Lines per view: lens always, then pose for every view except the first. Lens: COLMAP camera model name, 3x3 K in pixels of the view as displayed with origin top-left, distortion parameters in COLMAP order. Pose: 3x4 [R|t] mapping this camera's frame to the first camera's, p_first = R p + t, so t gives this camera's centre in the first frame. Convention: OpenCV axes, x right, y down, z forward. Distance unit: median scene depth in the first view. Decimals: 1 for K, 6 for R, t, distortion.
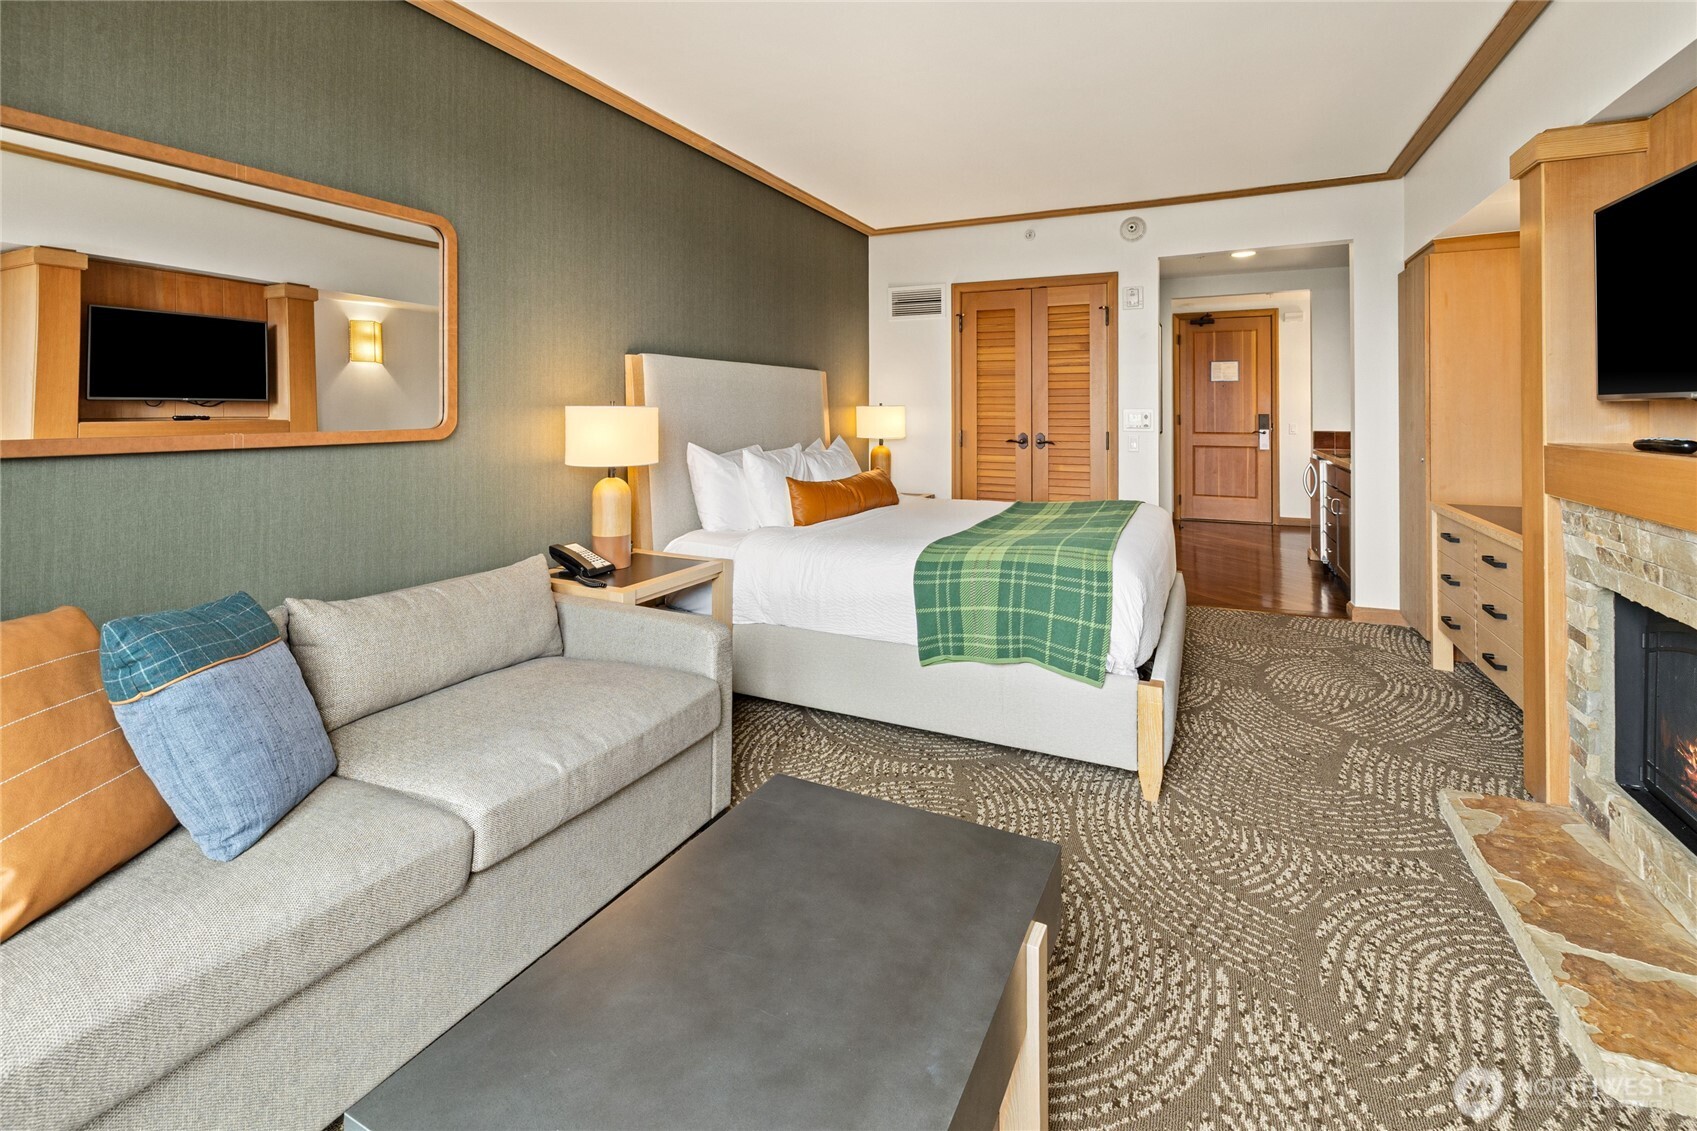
lens RADIAL K [[752.2, 0, 848.5], [0, 752.2, 565.5], [0, 0, 1]] dist [0.000091, 0.000000]
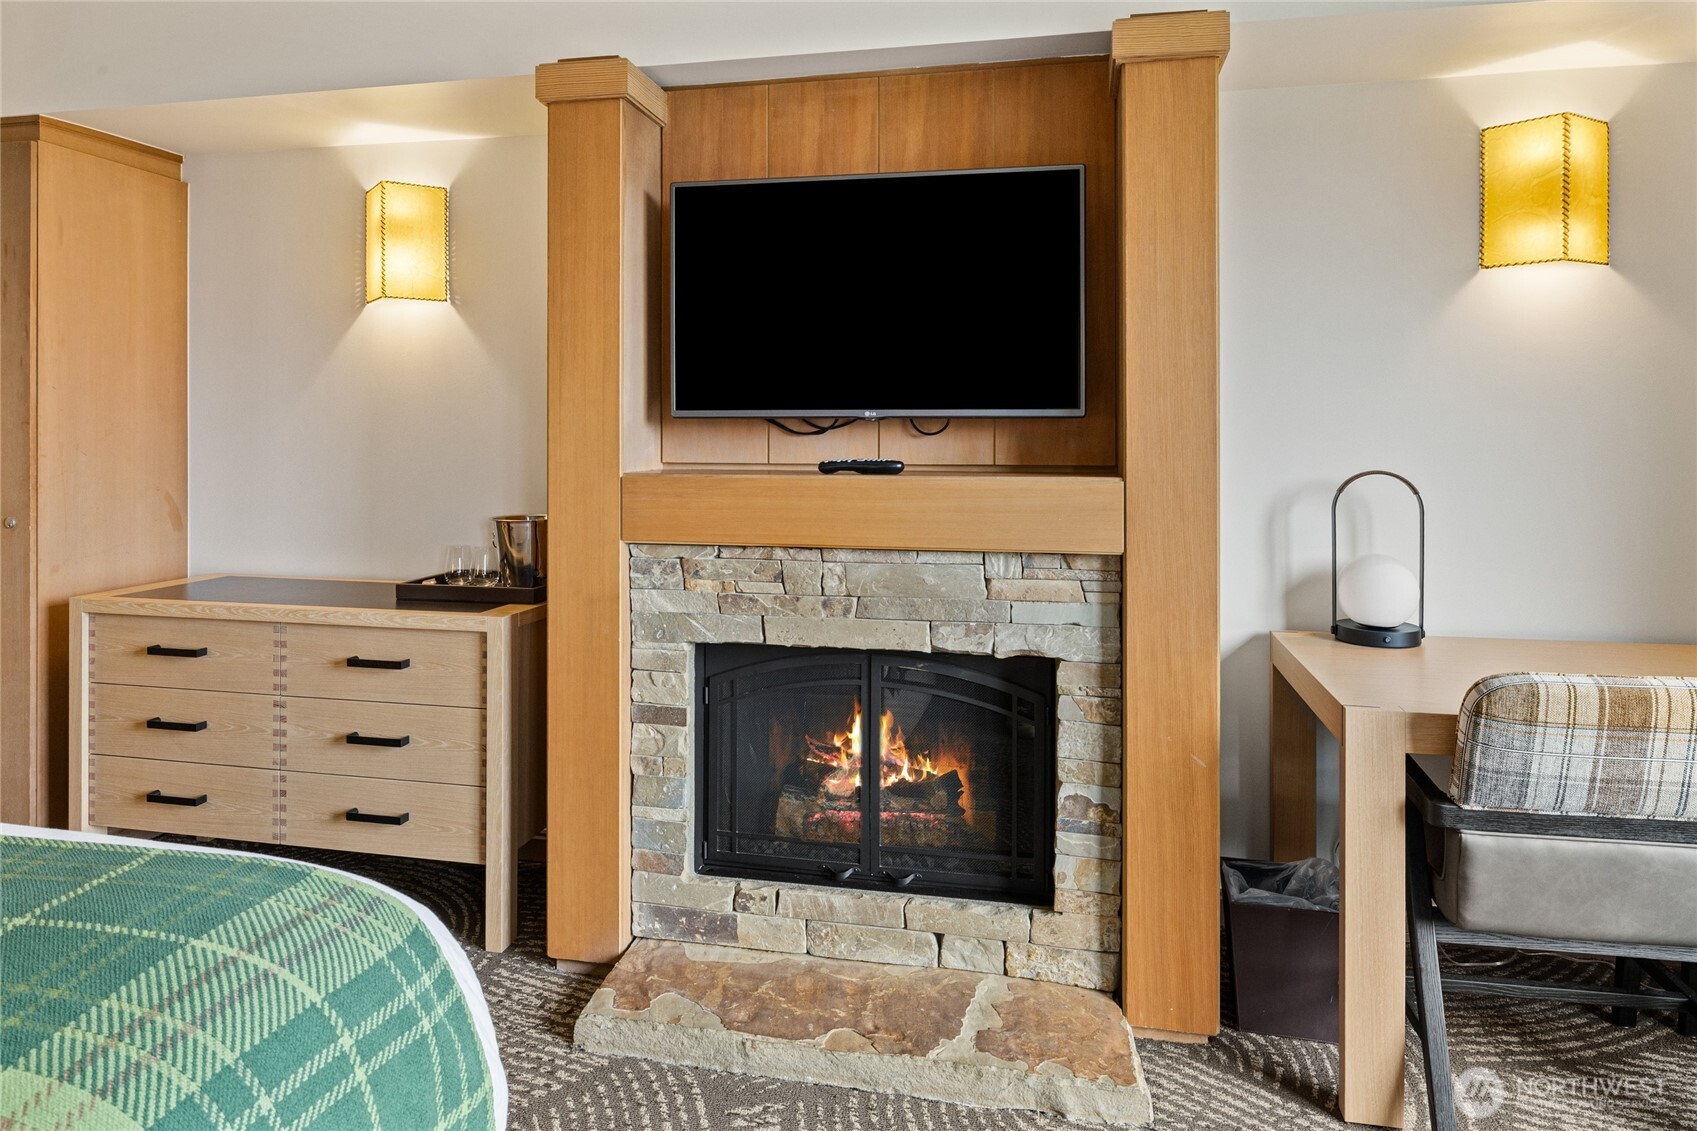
lens RADIAL K [[1046.6, 0, 848.5], [0, 1046.6, 565.5], [0, 0, 1]] dist [-0.002925, 0.000233]
pose [[-0.219655, -0.119700, 0.968206, -0.095392], [0.194788, 0.967080, 0.163751, -0.156049], [-0.955934, 0.224564, -0.189108, 0.782440]]
